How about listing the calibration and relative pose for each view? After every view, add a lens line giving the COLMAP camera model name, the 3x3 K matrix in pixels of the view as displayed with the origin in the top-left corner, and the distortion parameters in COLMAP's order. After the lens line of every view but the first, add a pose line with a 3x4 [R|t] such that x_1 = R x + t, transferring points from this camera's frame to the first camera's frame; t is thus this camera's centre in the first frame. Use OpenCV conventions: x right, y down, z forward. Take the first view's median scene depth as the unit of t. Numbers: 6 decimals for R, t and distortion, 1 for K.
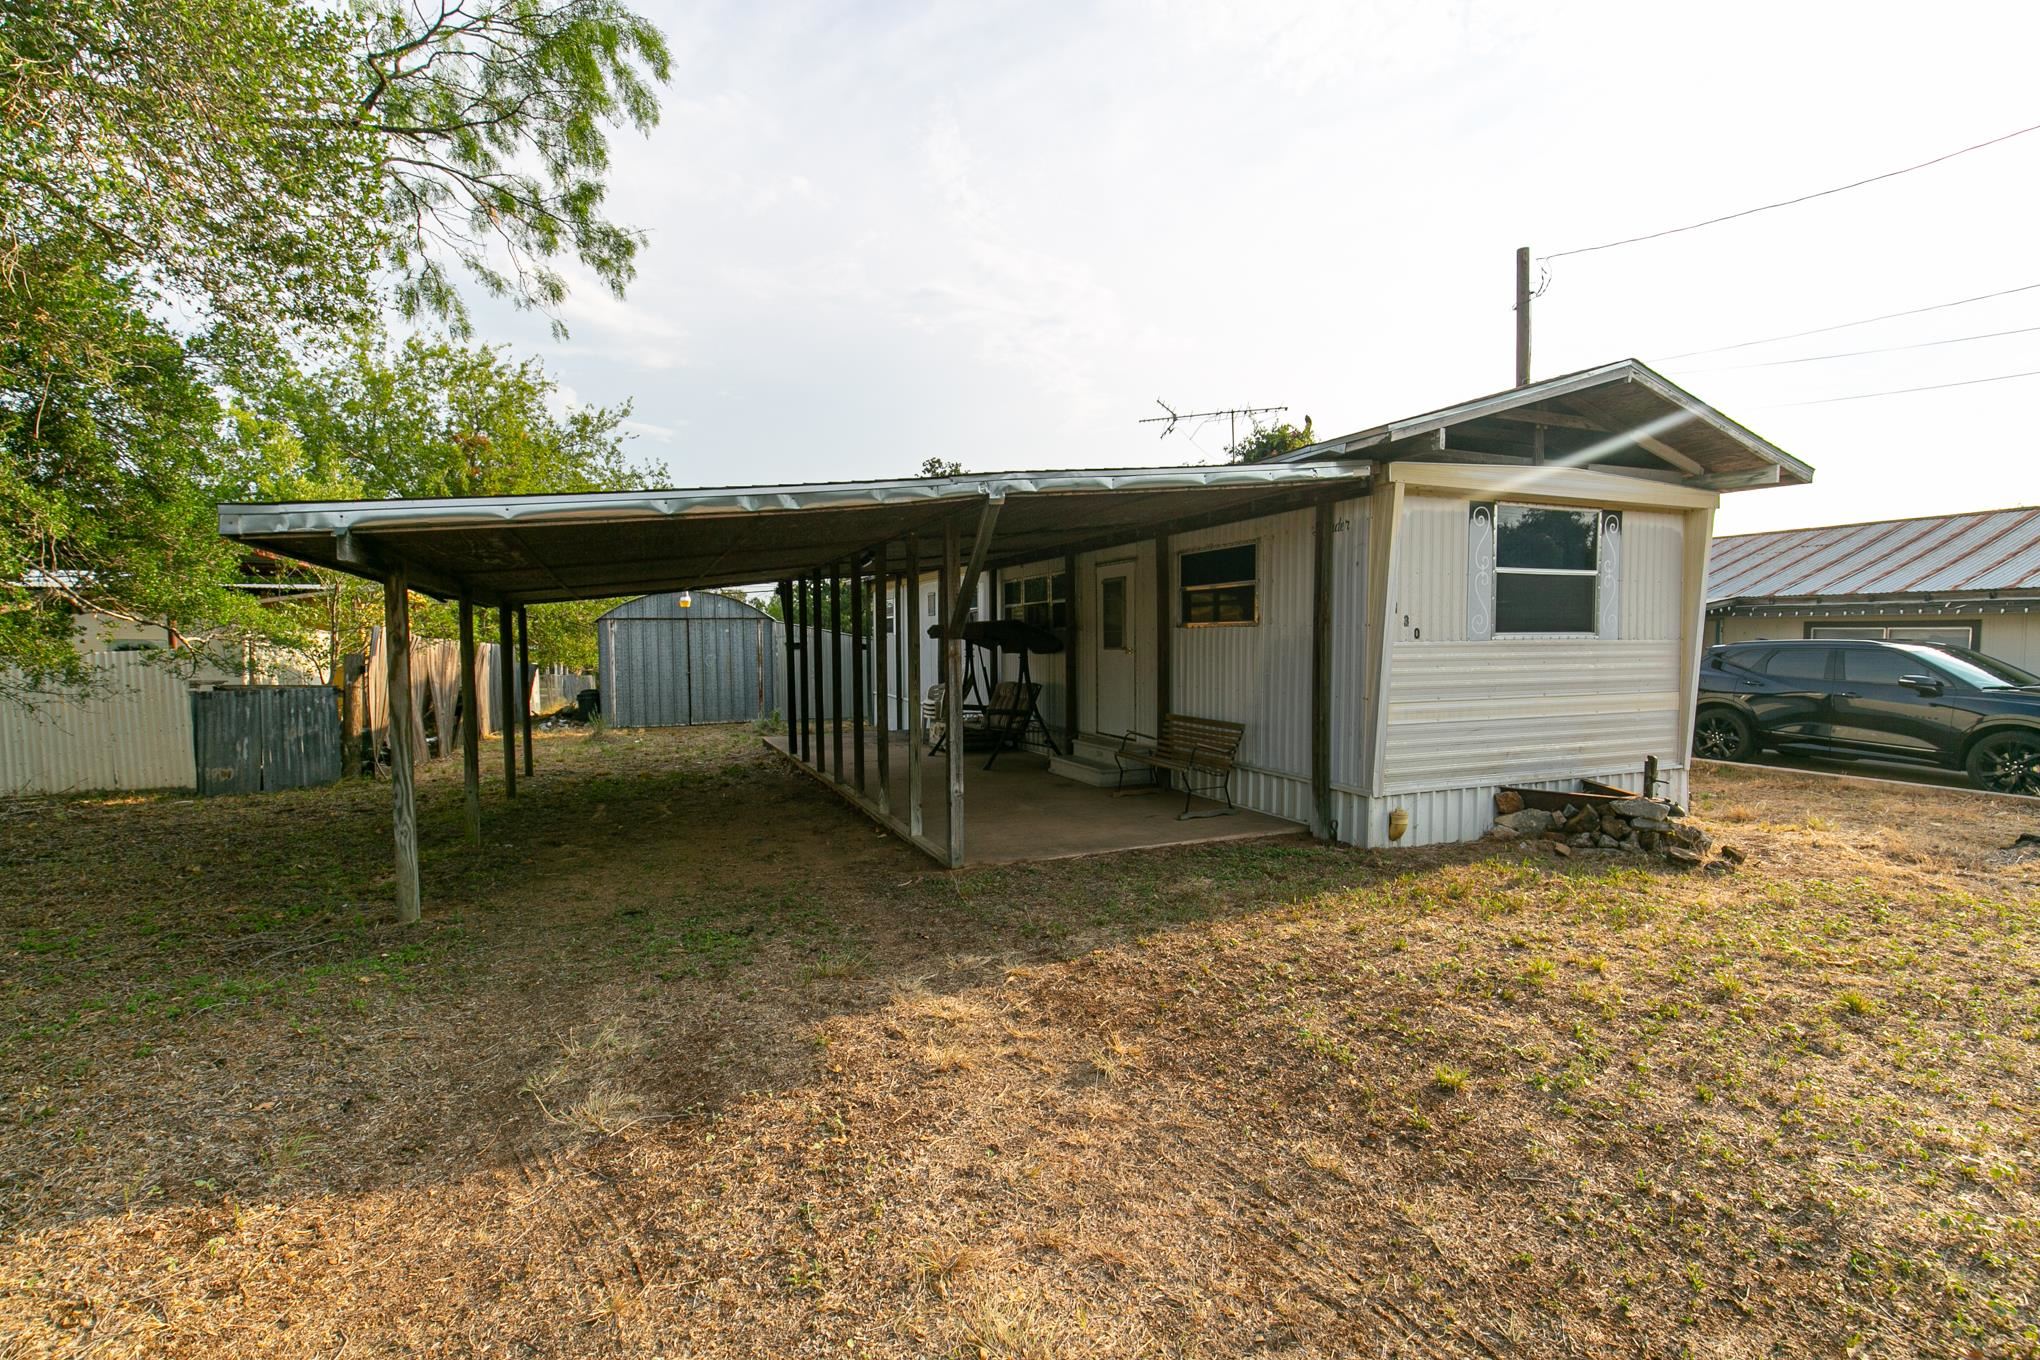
lens RADIAL K [[911.5, 0, 1019.2], [0, 911.5, 680.6], [0, 0, 1]] dist [0.003887, 0.000450]
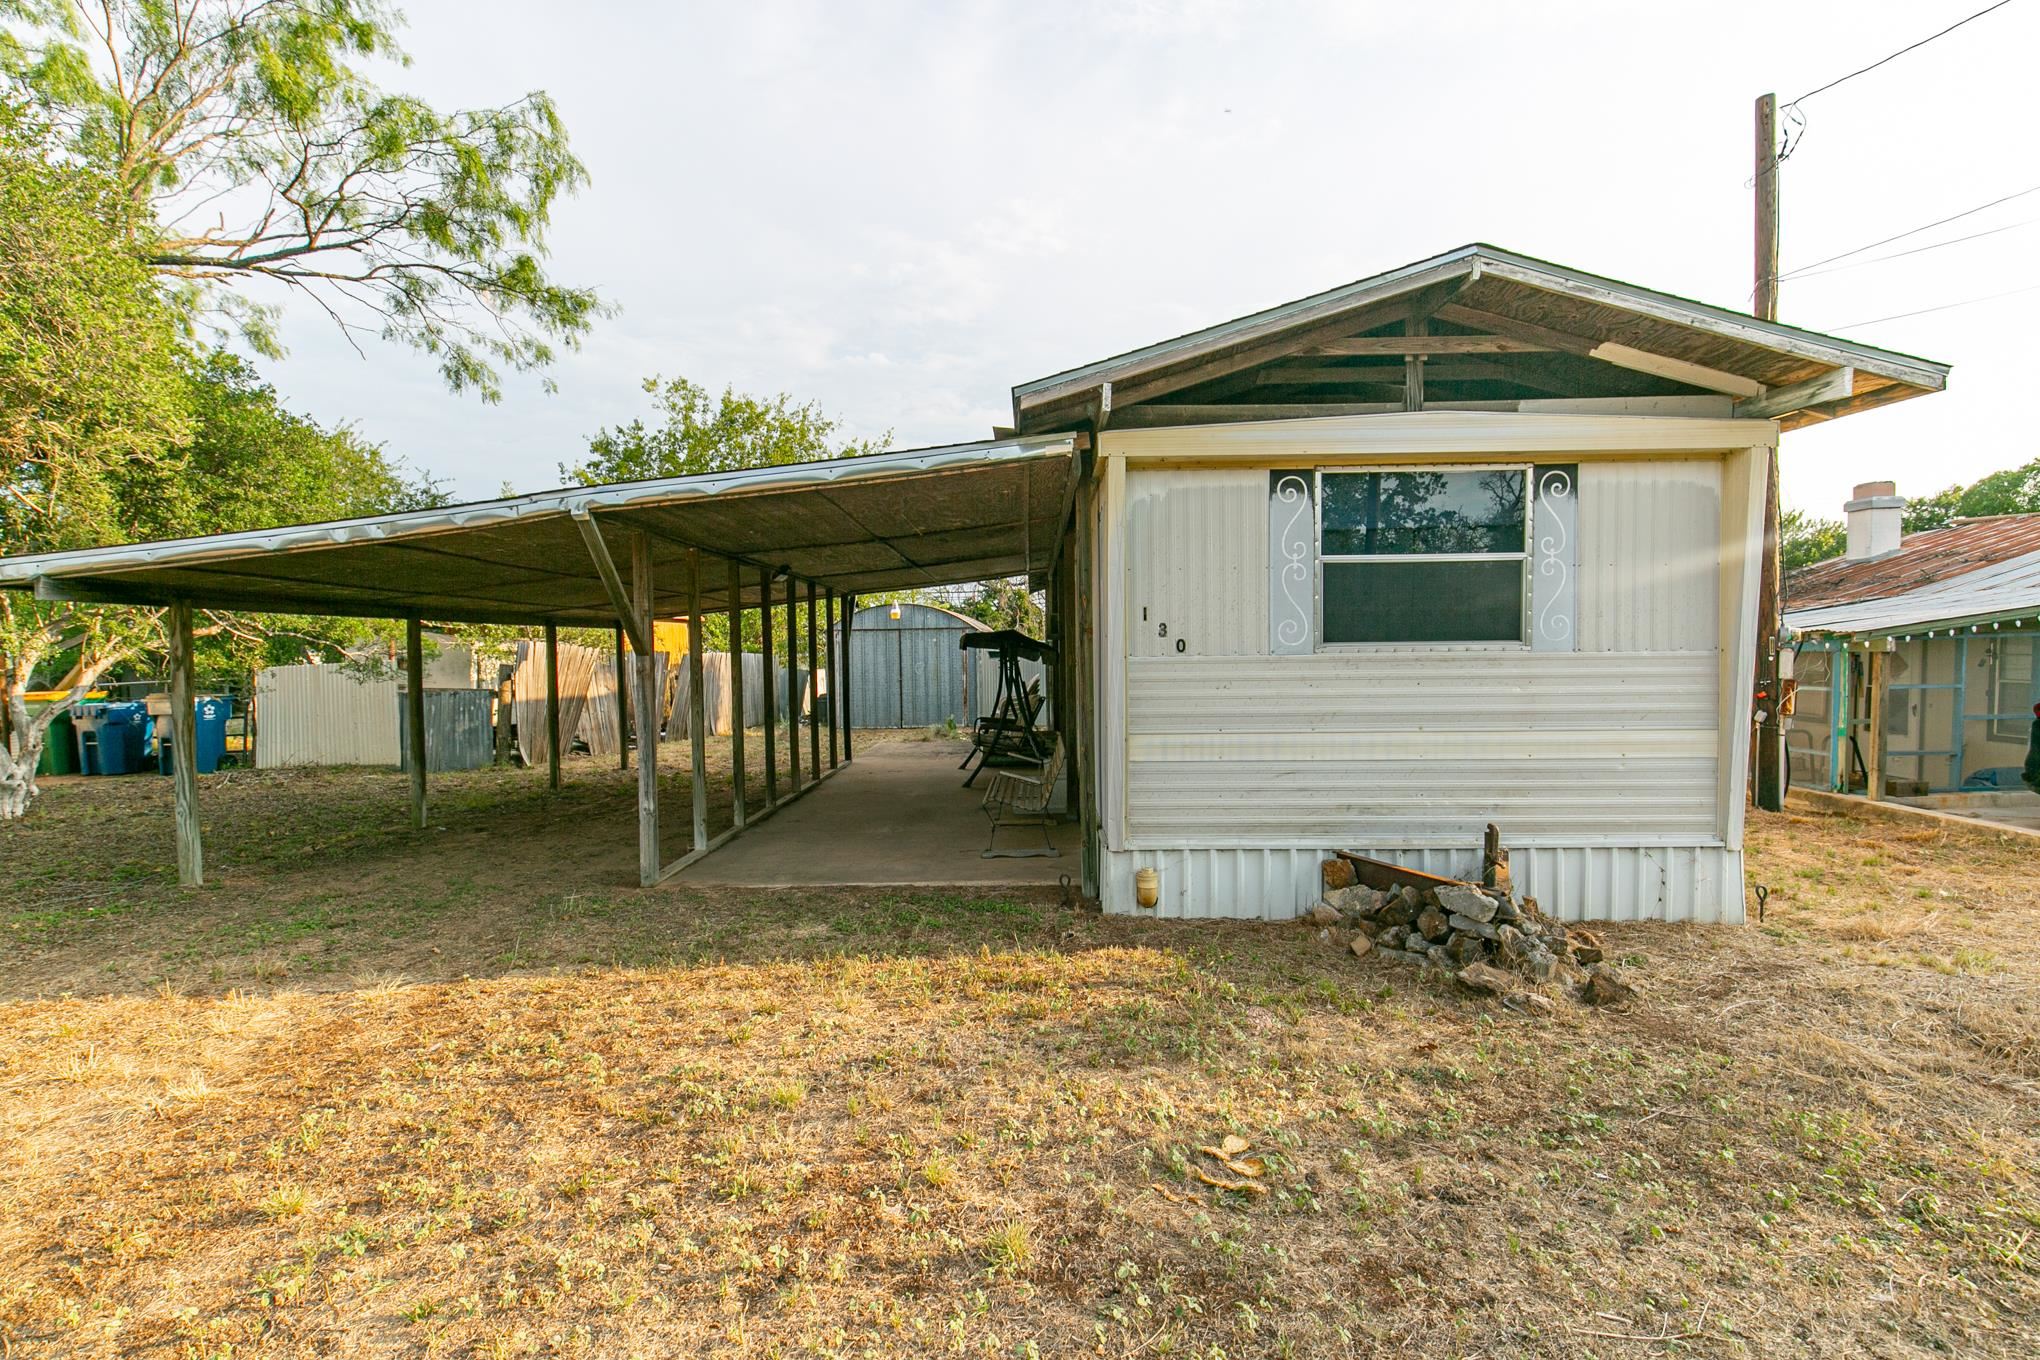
lens RADIAL K [[911.5, 0, 1020.3], [0, 911.5, 679.1], [0, 0, 1]] dist [0.003887, 0.000450]
pose [[0.913074, 0.009489, -0.407683, 0.579363], [-0.012314, 0.999915, -0.004306, -0.016656], [0.407608, 0.008951, 0.913113, 0.212328]]
